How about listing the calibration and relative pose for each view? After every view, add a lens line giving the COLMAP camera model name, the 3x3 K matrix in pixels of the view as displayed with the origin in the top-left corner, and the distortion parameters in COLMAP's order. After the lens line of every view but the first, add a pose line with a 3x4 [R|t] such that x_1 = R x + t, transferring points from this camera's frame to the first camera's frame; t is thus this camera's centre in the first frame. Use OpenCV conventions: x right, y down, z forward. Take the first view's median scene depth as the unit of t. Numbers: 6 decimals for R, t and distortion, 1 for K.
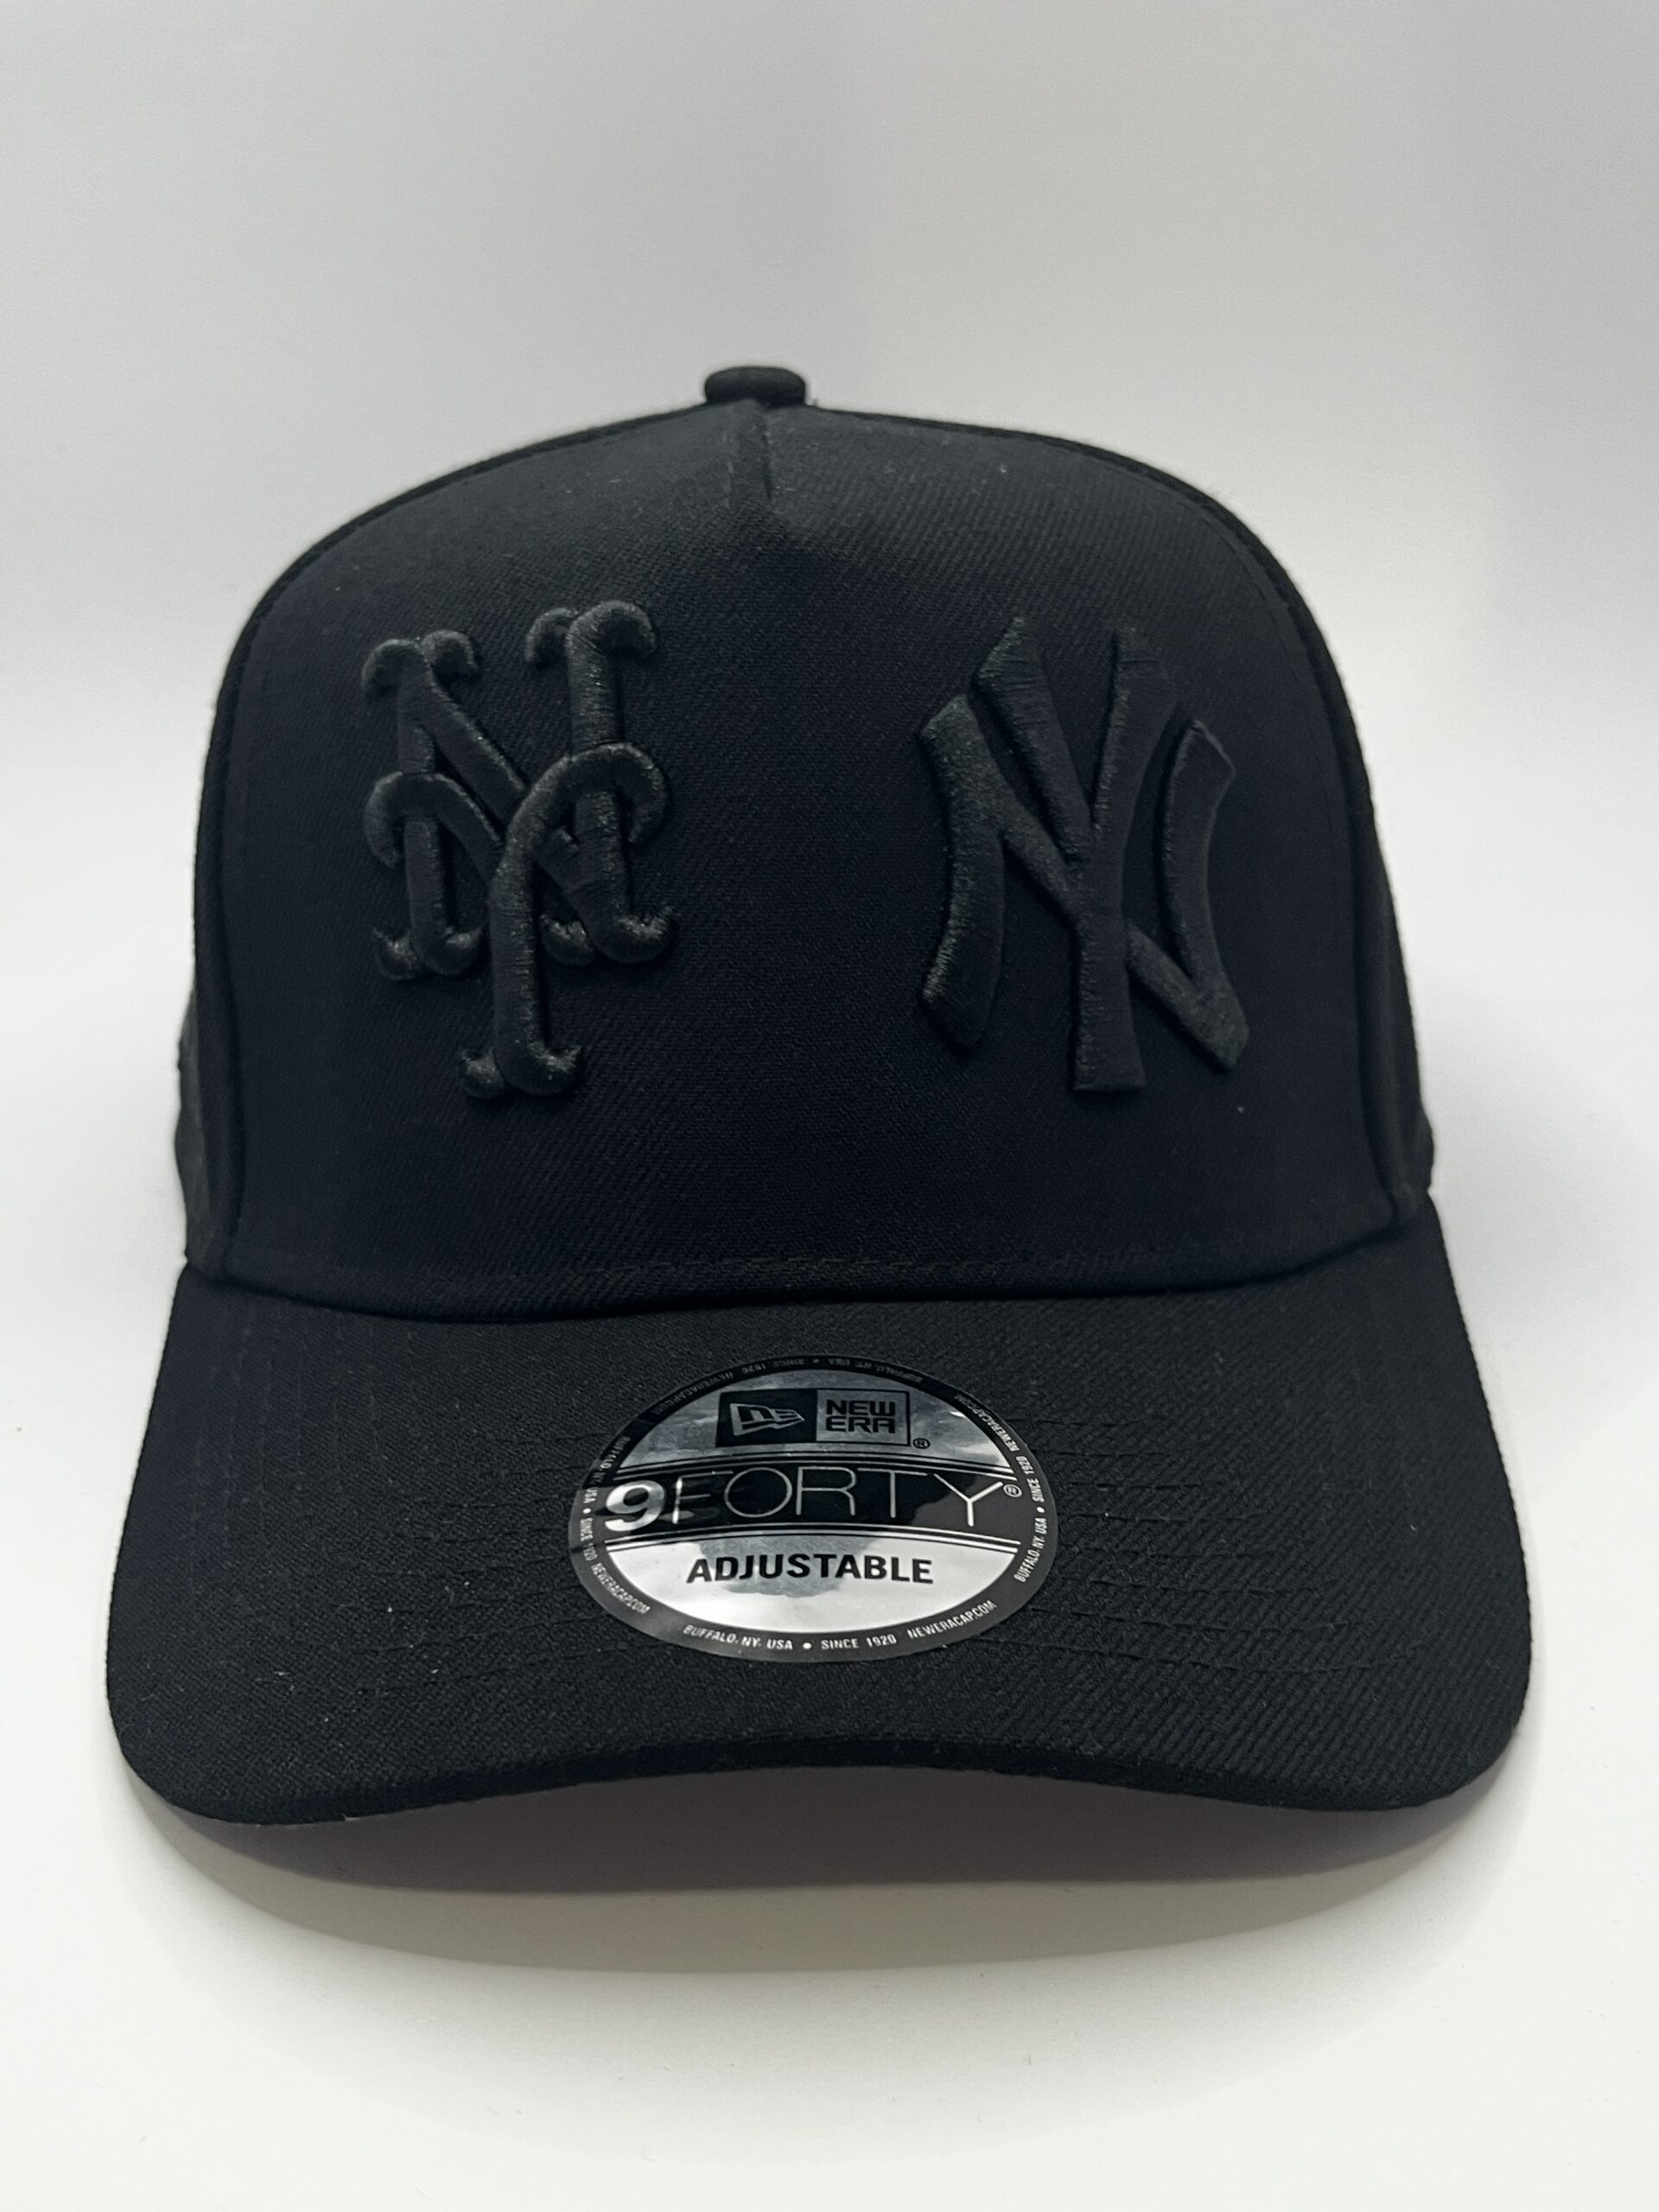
lens RADIAL K [[2428.2, 0, 829.5], [0, 2428.2, 1106.0], [0, 0, 1]] dist [-0.000461, 0.000711]
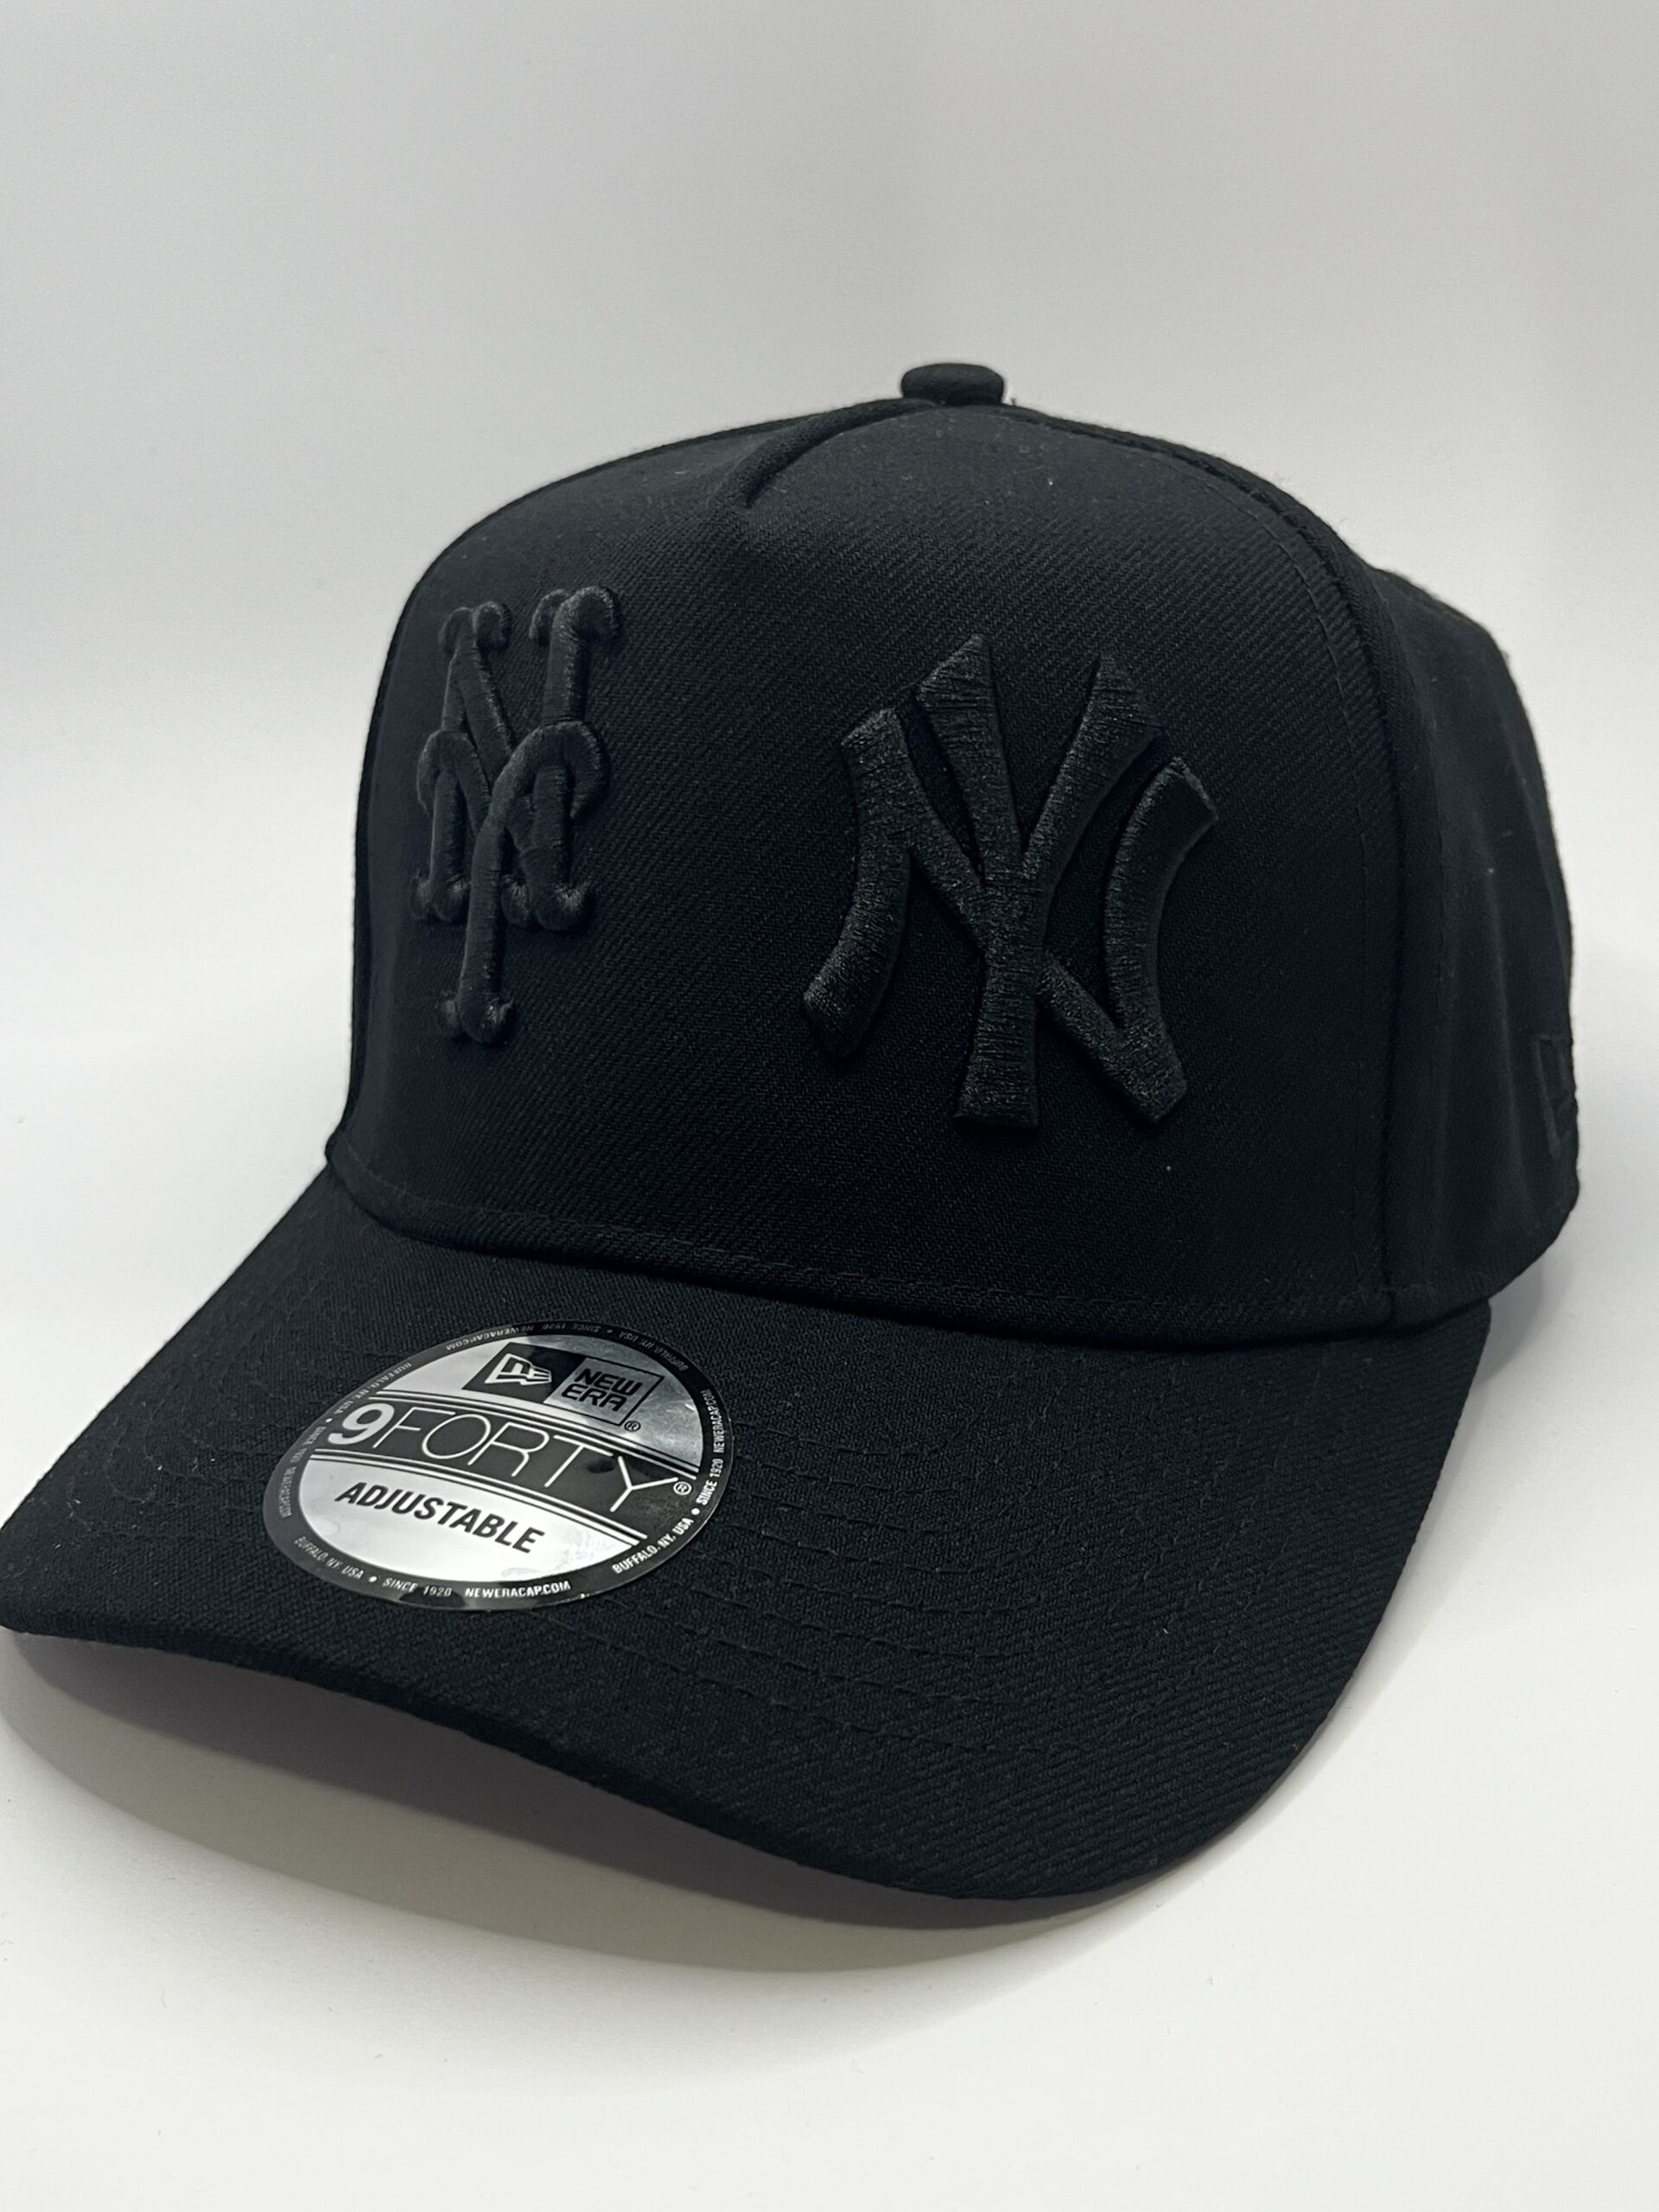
lens RADIAL K [[2428.2, 0, 829.5], [0, 2428.2, 1106.0], [0, 0, 1]] dist [-0.000461, 0.000711]
pose [[0.912867, 0.158572, -0.376203, 0.430584], [-0.152342, 0.987235, 0.046465, -0.049869], [0.378768, 0.014895, 0.925372, 0.069115]]
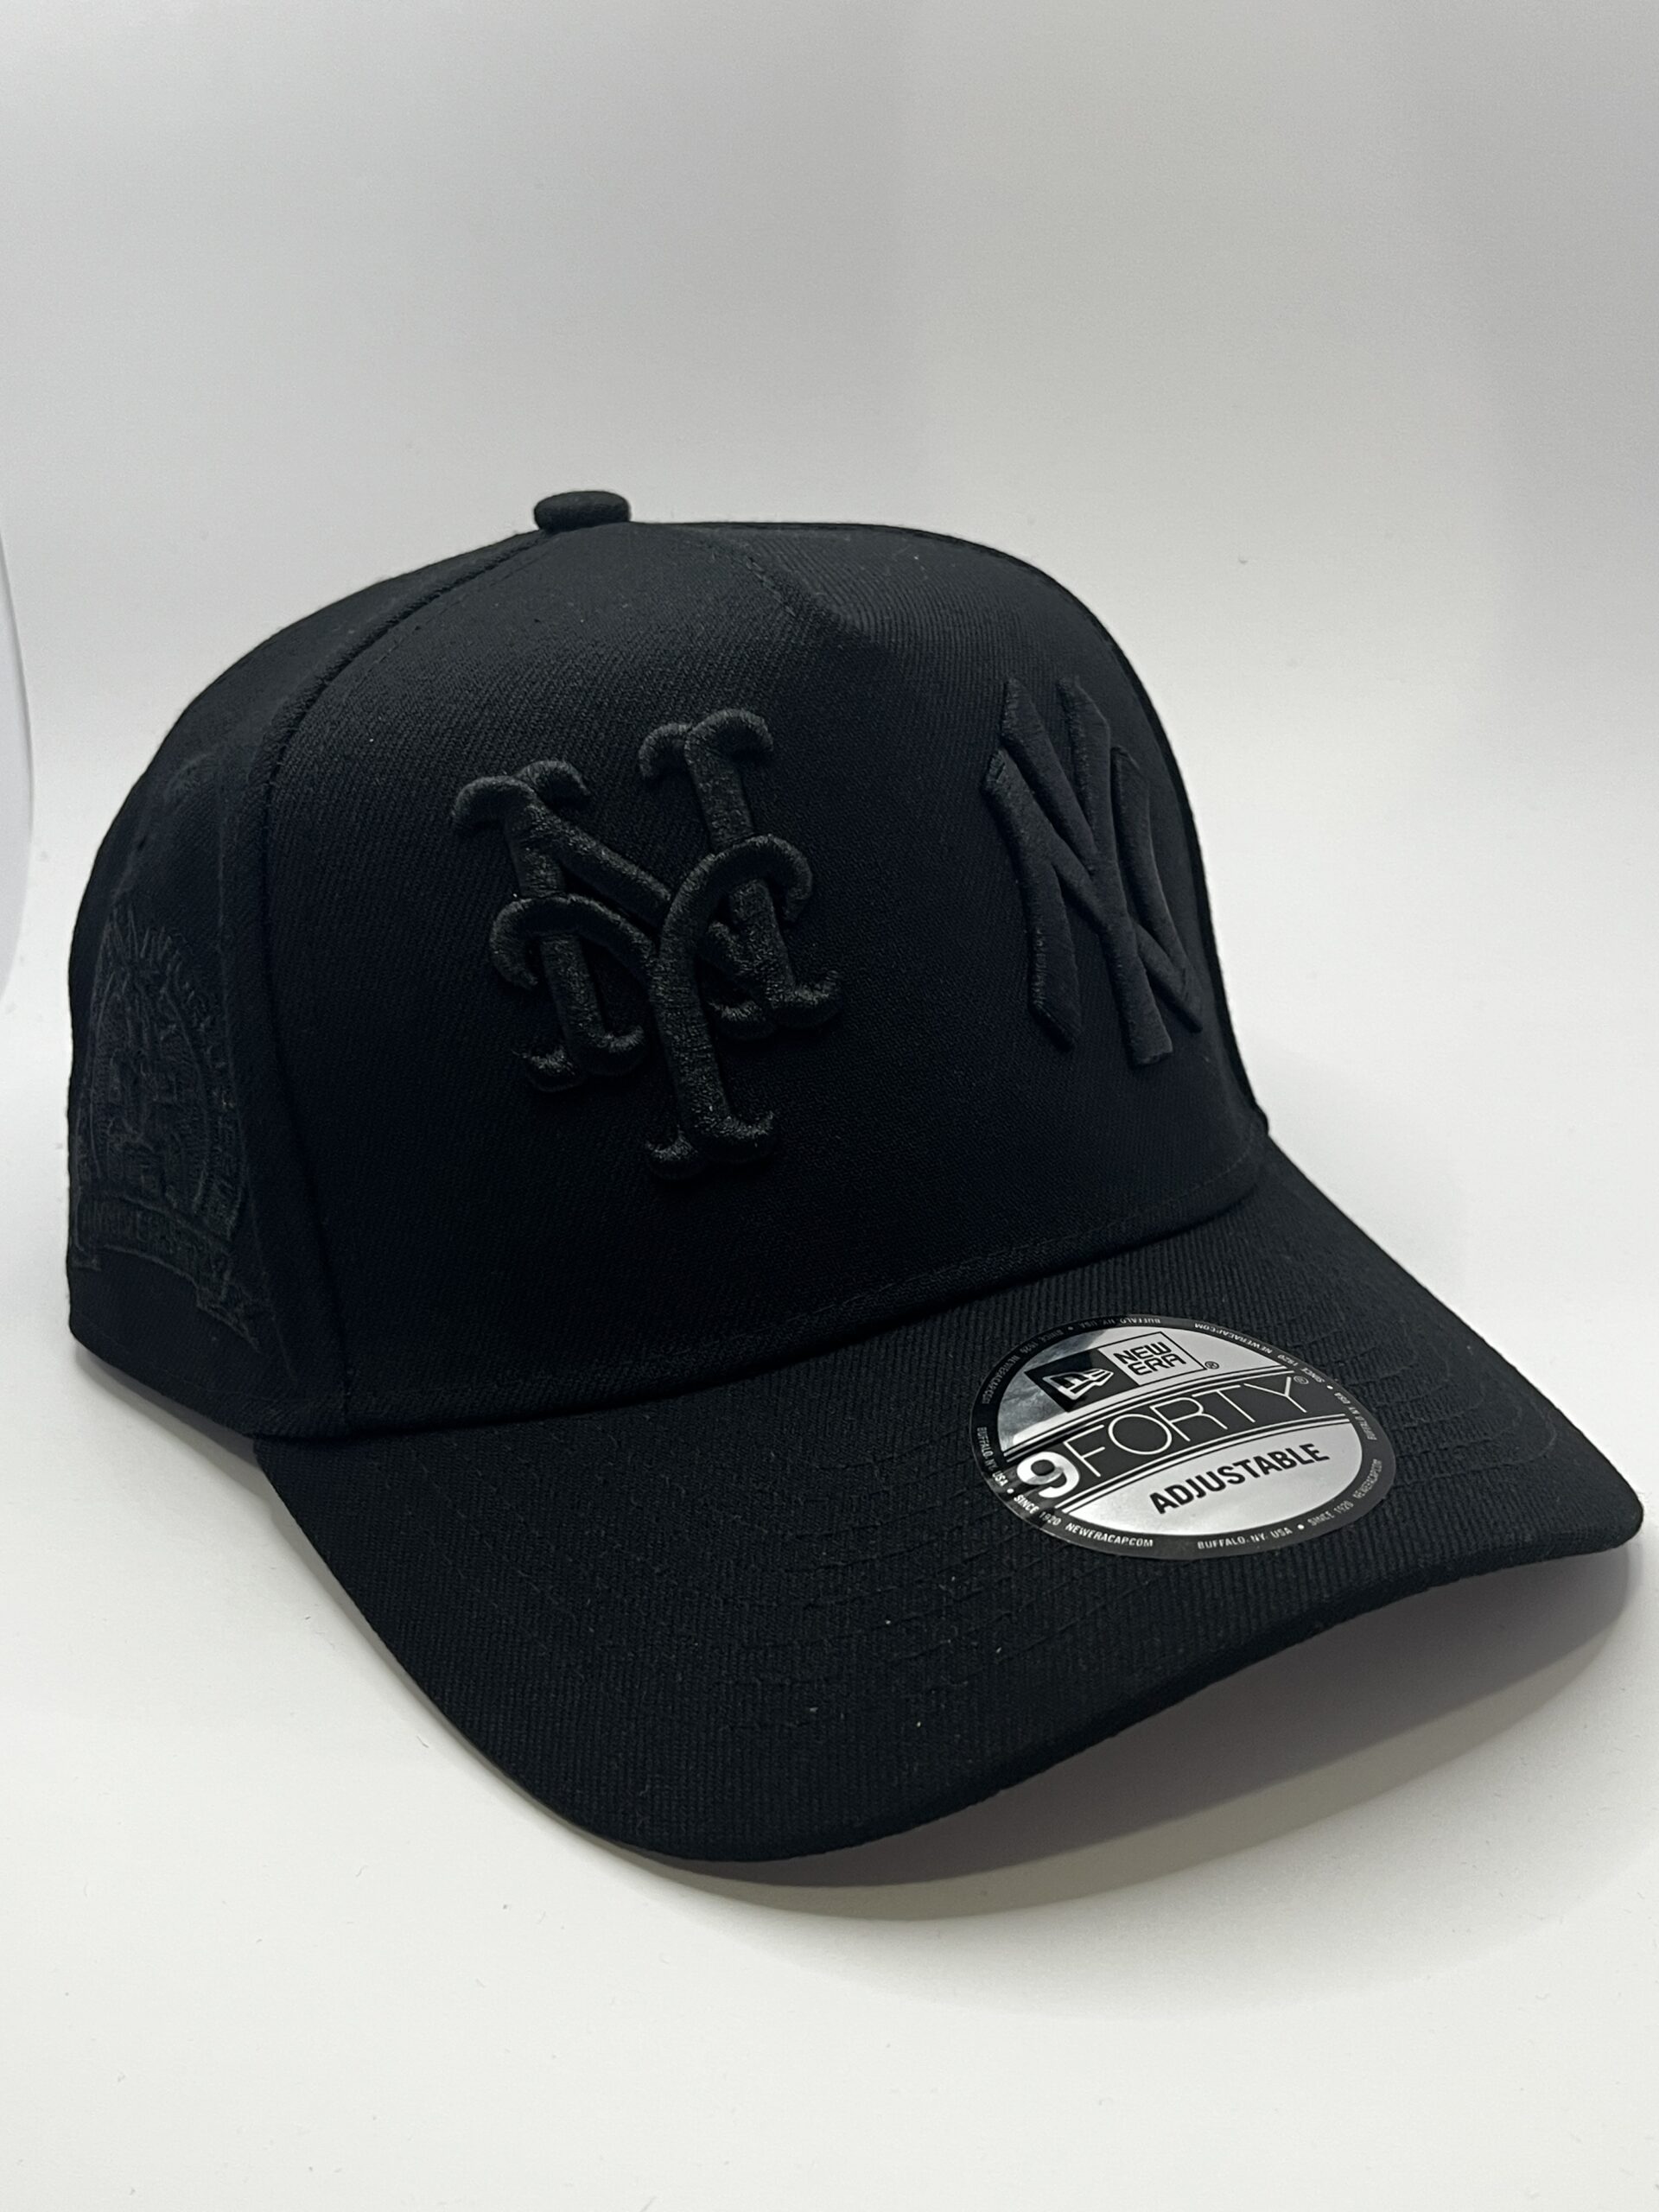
lens RADIAL K [[2428.2, 0, 829.5], [0, 2428.2, 1106.0], [0, 0, 1]] dist [-0.000461, 0.000711]
pose [[0.888667, -0.201202, 0.412054, -0.531613], [0.212800, 0.976928, 0.018083, -0.041558], [-0.406186, 0.071615, 0.910980, -0.010807]]
